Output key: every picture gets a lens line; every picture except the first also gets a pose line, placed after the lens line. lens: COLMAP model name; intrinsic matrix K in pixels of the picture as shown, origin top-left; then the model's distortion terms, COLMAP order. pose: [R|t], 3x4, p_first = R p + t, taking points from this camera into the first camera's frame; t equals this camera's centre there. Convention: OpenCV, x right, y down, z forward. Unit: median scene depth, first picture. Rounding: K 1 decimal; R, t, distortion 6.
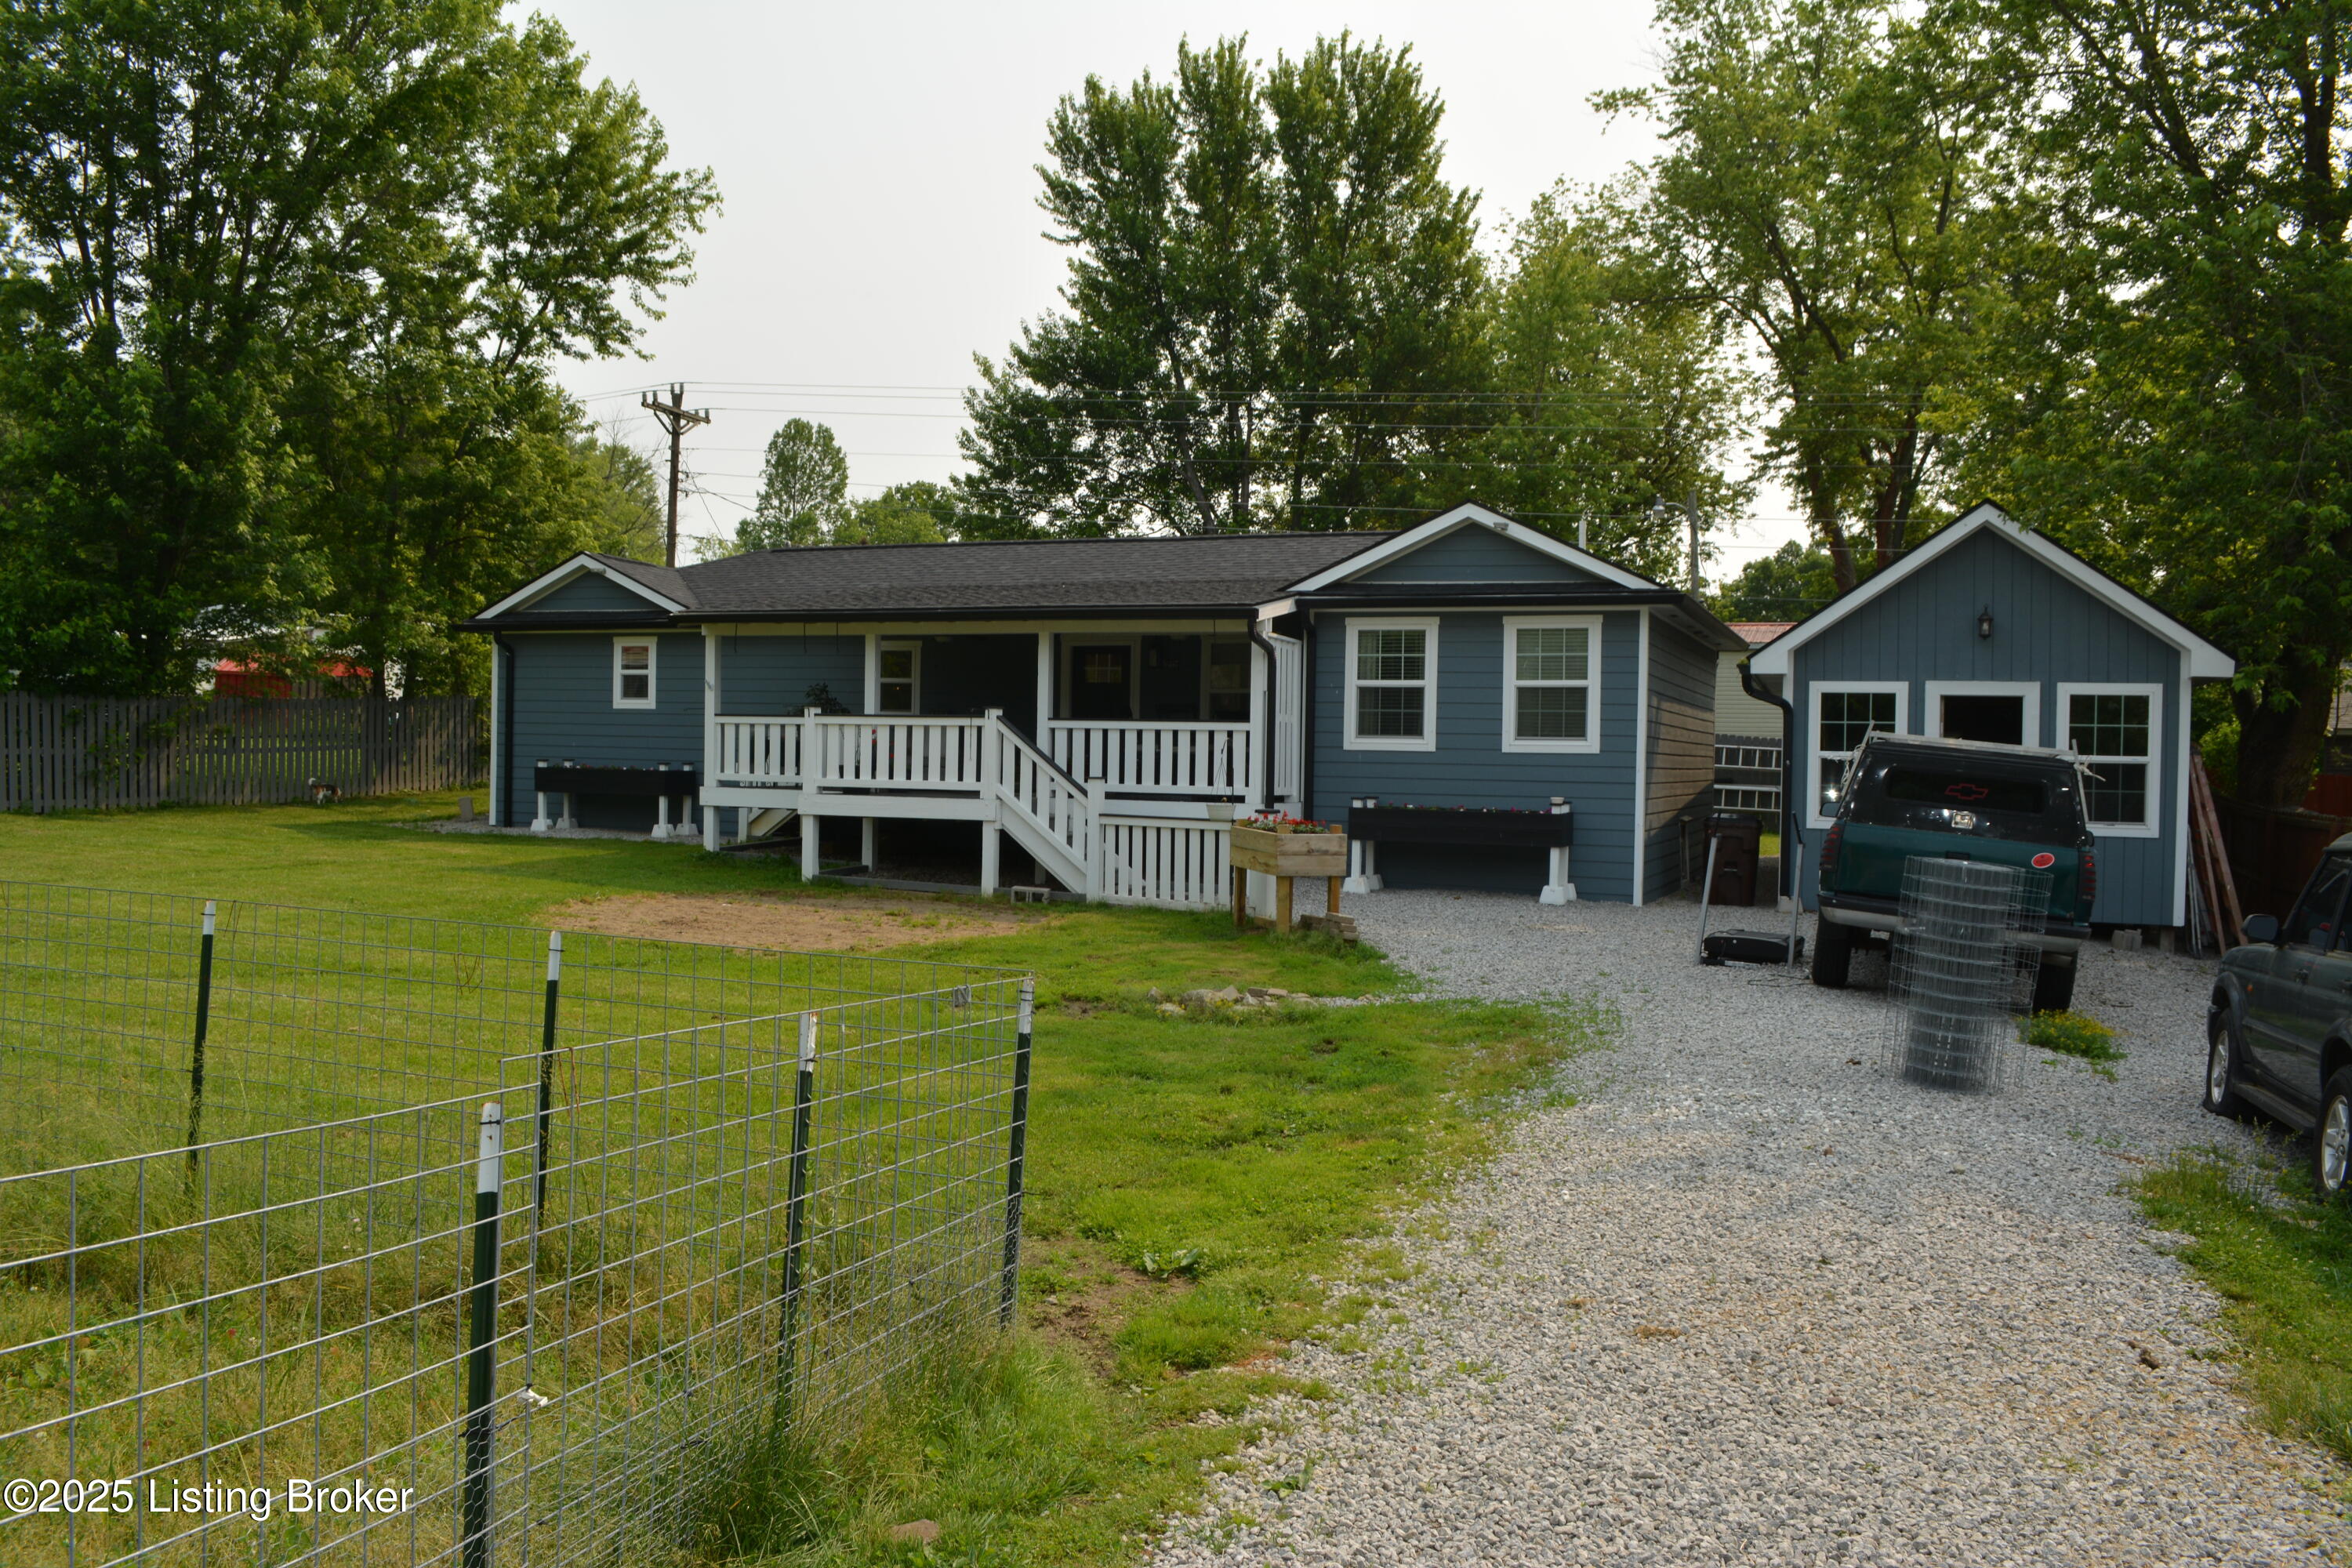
lens RADIAL K [[1874.1, 0, 1176.0], [0, 1874.1, 784.0], [0, 0, 1]] dist [-0.075886, 0.007058]
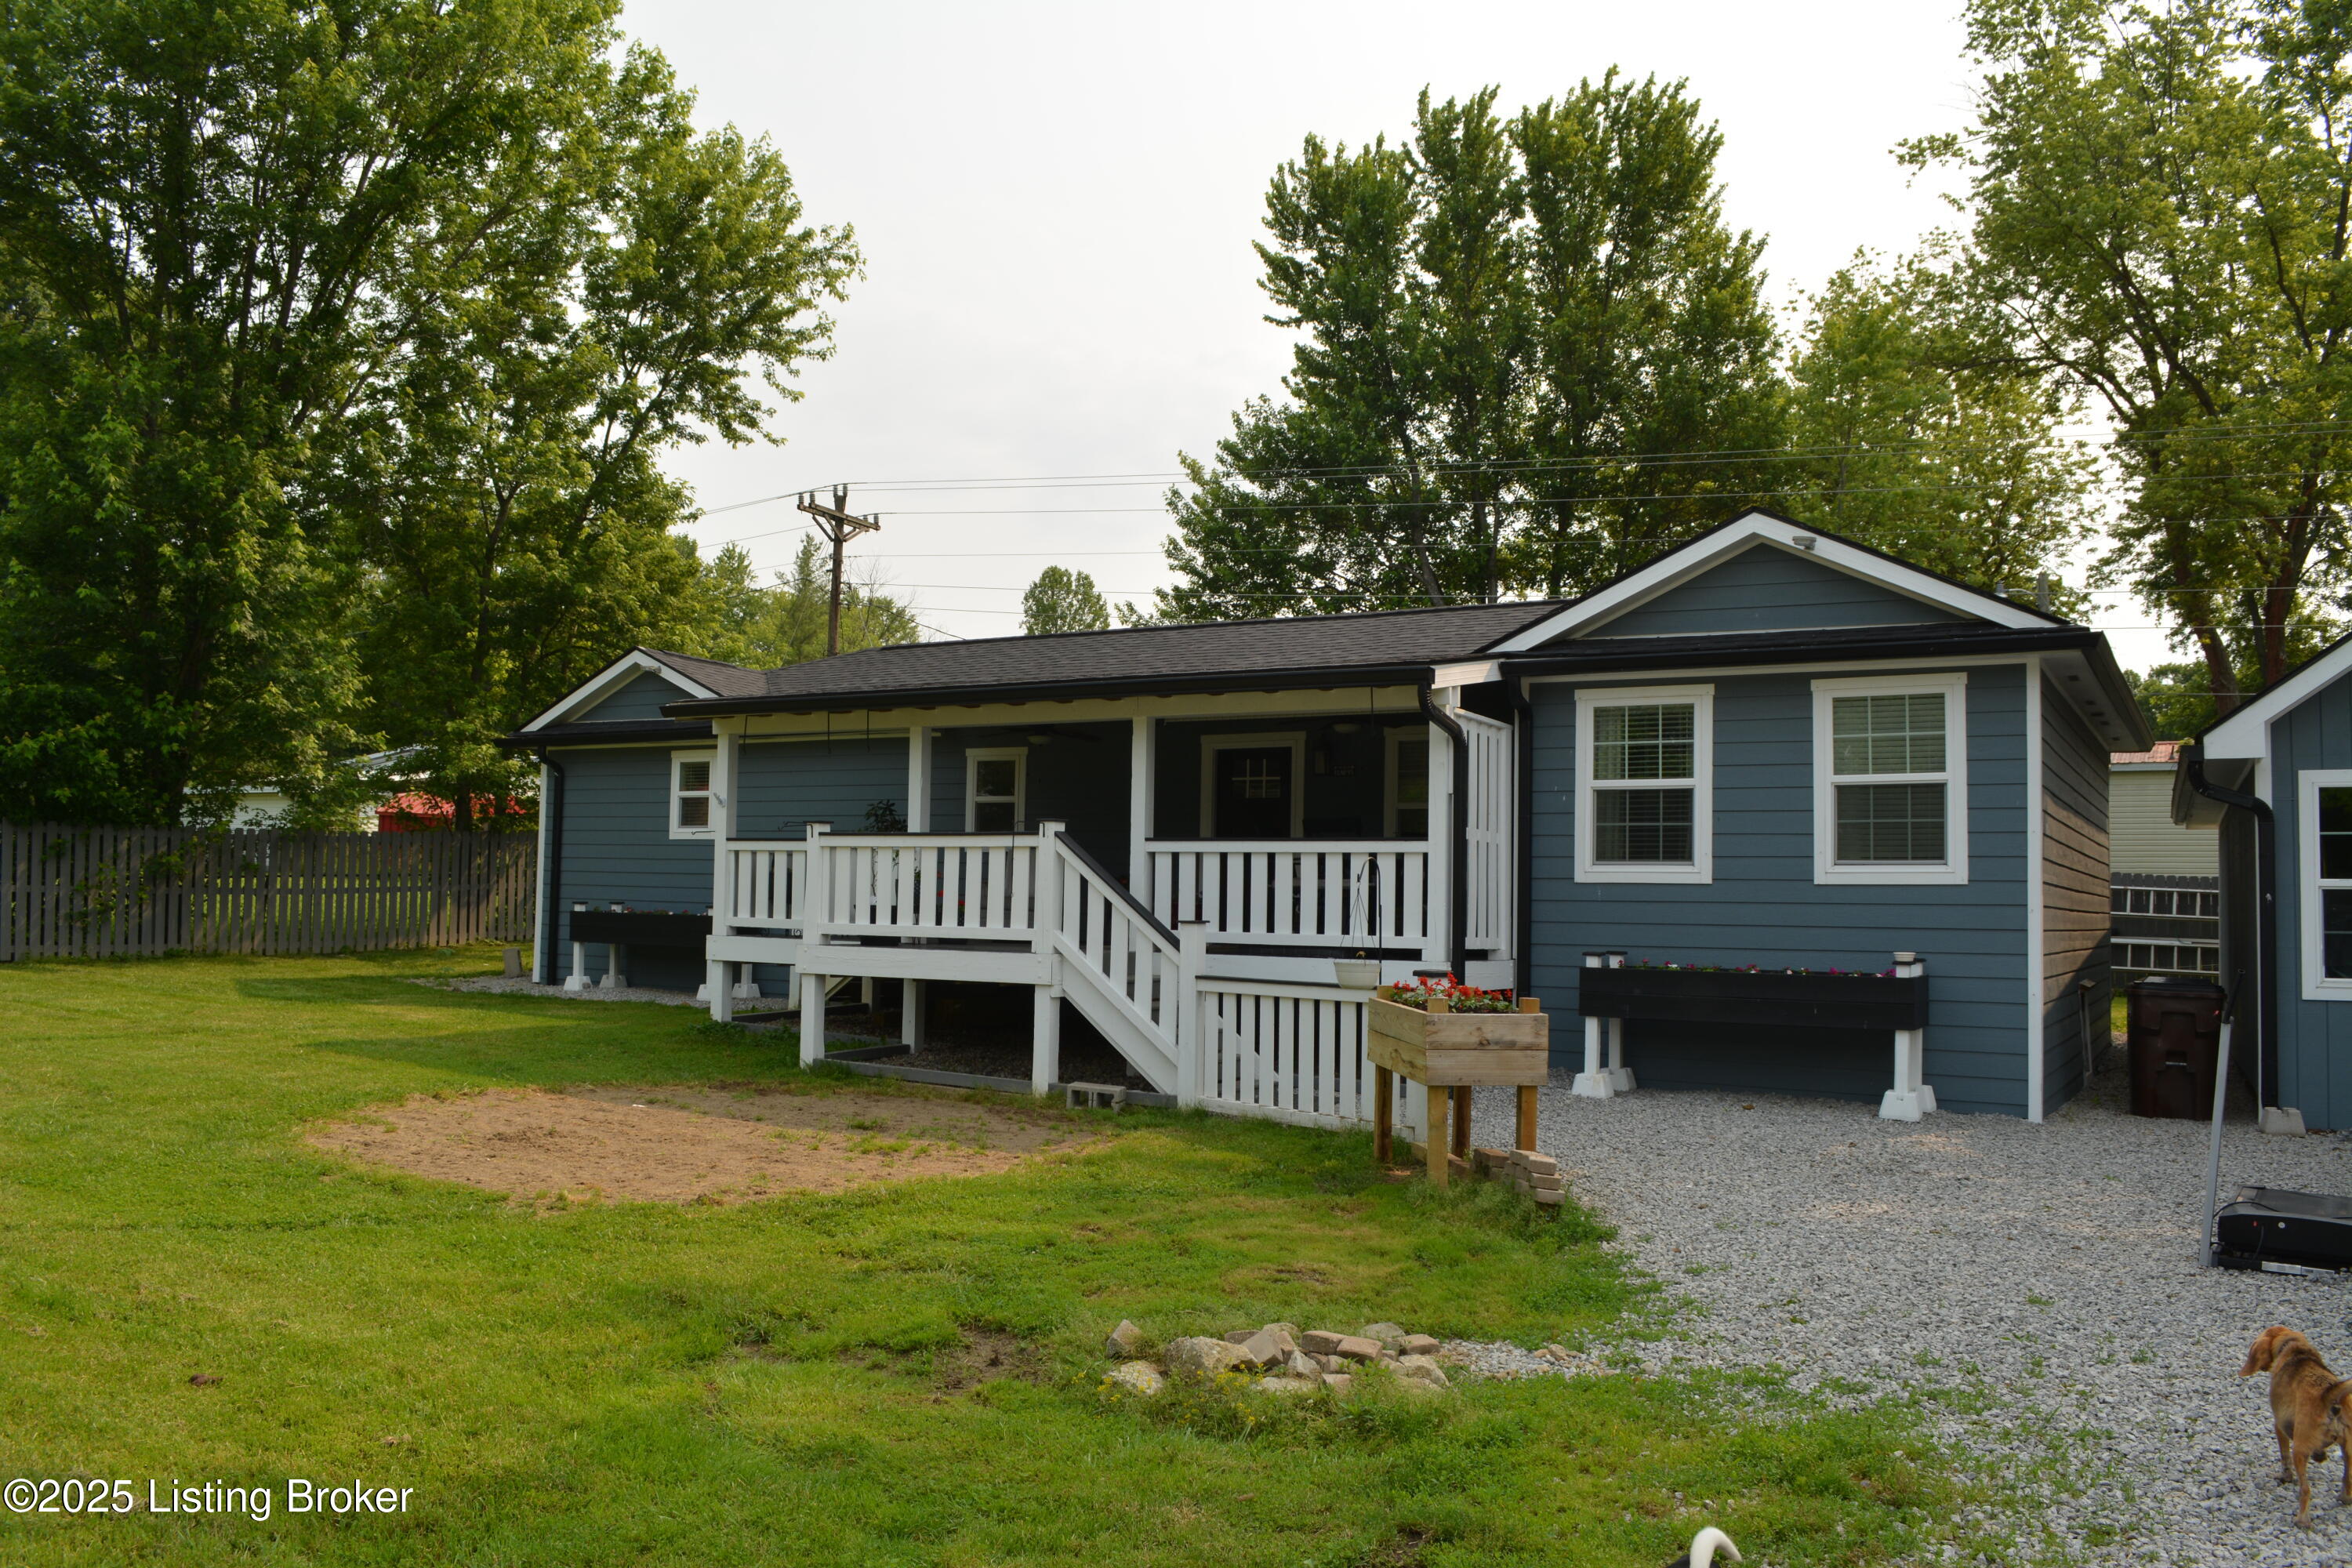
lens RADIAL K [[1874.1, 0, 1176.0], [0, 1874.1, 784.0], [0, 0, 1]] dist [-0.075886, 0.007058]
pose [[0.988240, -0.009847, -0.152596, 0.037831], [-0.003033, 0.996466, -0.083946, 0.002627], [0.152884, 0.083421, 0.984717, 0.230544]]
